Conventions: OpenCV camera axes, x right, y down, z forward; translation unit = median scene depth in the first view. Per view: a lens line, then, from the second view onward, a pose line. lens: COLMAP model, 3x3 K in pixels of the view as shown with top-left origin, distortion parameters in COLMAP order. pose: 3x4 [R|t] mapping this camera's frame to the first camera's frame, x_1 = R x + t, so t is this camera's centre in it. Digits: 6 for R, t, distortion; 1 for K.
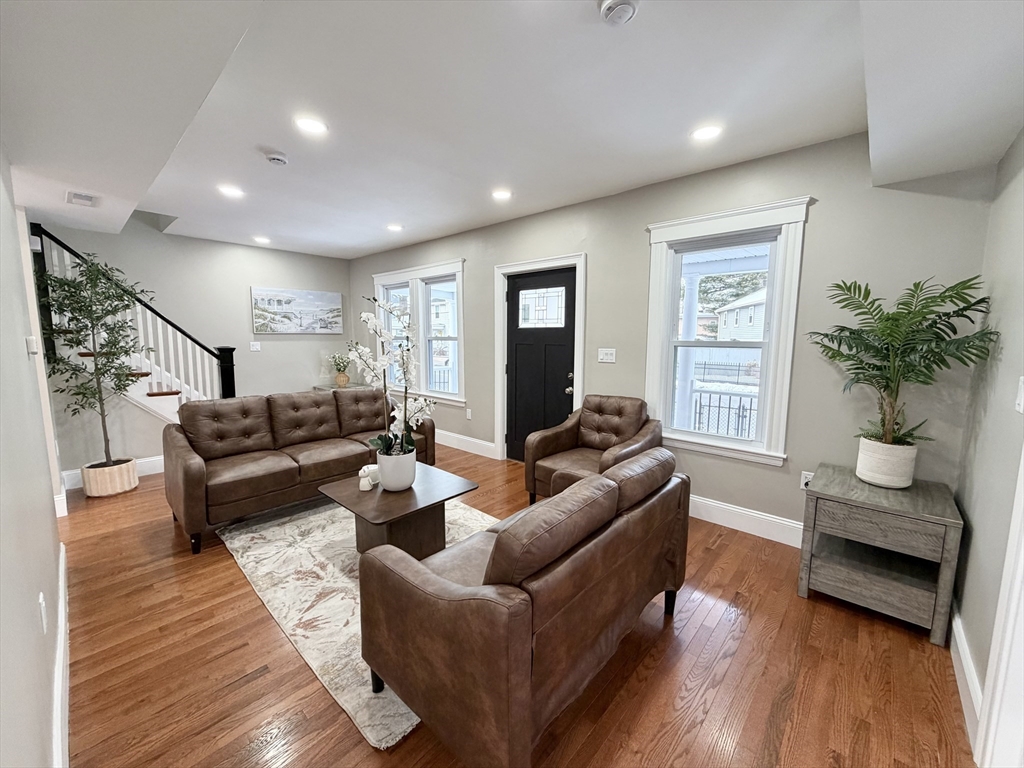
lens RADIAL K [[409.6, 0, 507.1], [0, 409.6, 383.6], [0, 0, 1]] dist [-0.000769, 0.000377]
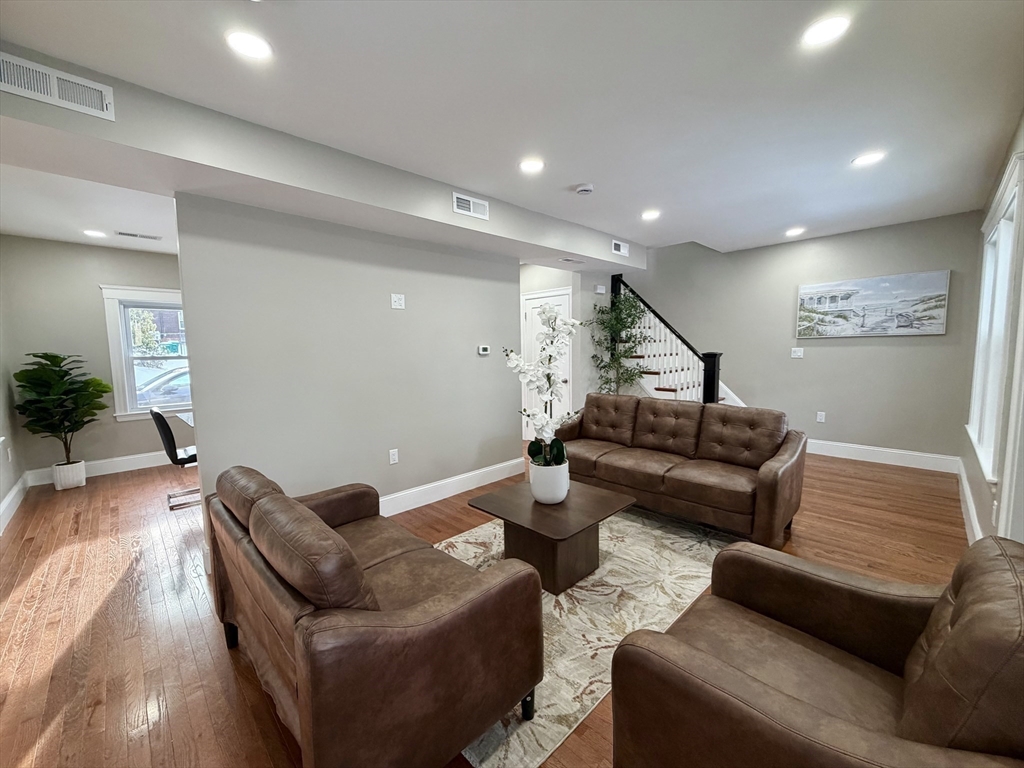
lens RADIAL K [[409.6, 0, 509.6], [0, 409.6, 383.8], [0, 0, 1]] dist [-0.000769, 0.000377]
pose [[-0.064484, 0.086989, -0.994120, 0.308958], [-0.104249, 0.990155, 0.093405, -0.042567], [0.992459, 0.109659, -0.054781, 0.441711]]
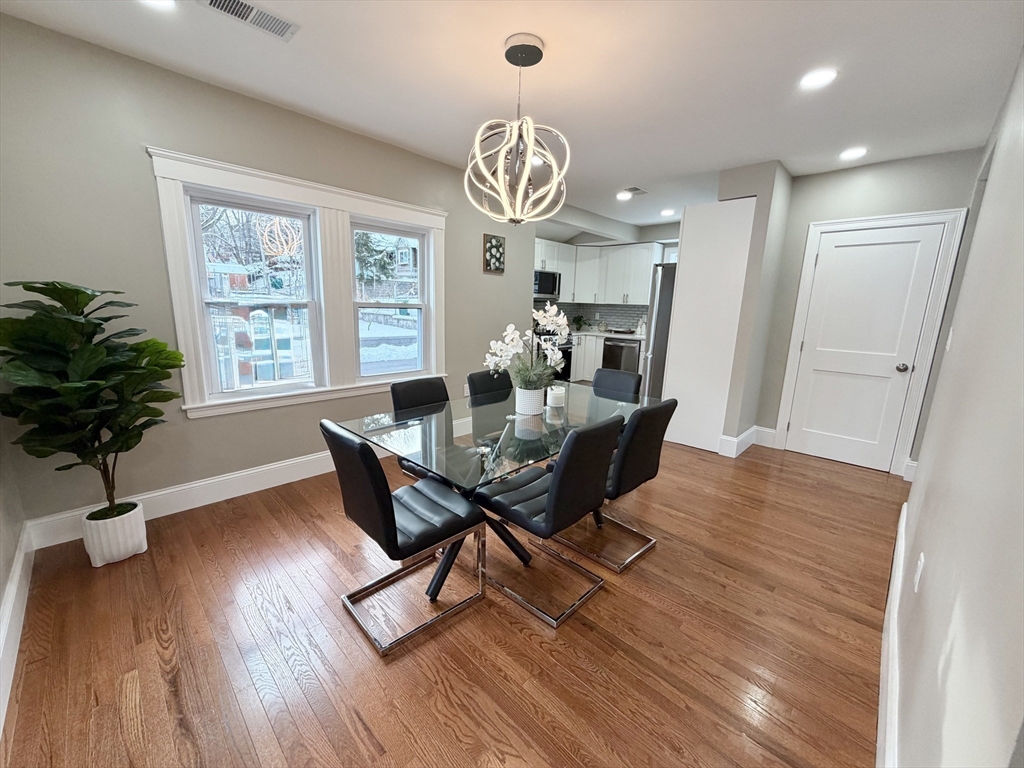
lens RADIAL K [[409.6, 0, 510.2], [0, 409.6, 383.0], [0, 0, 1]] dist [-0.000769, 0.000377]
pose [[-0.043084, 0.183706, -0.982037, 0.131149], [-0.145802, 0.971270, 0.188088, -0.011036], [0.988375, 0.151286, -0.015061, 0.198464]]
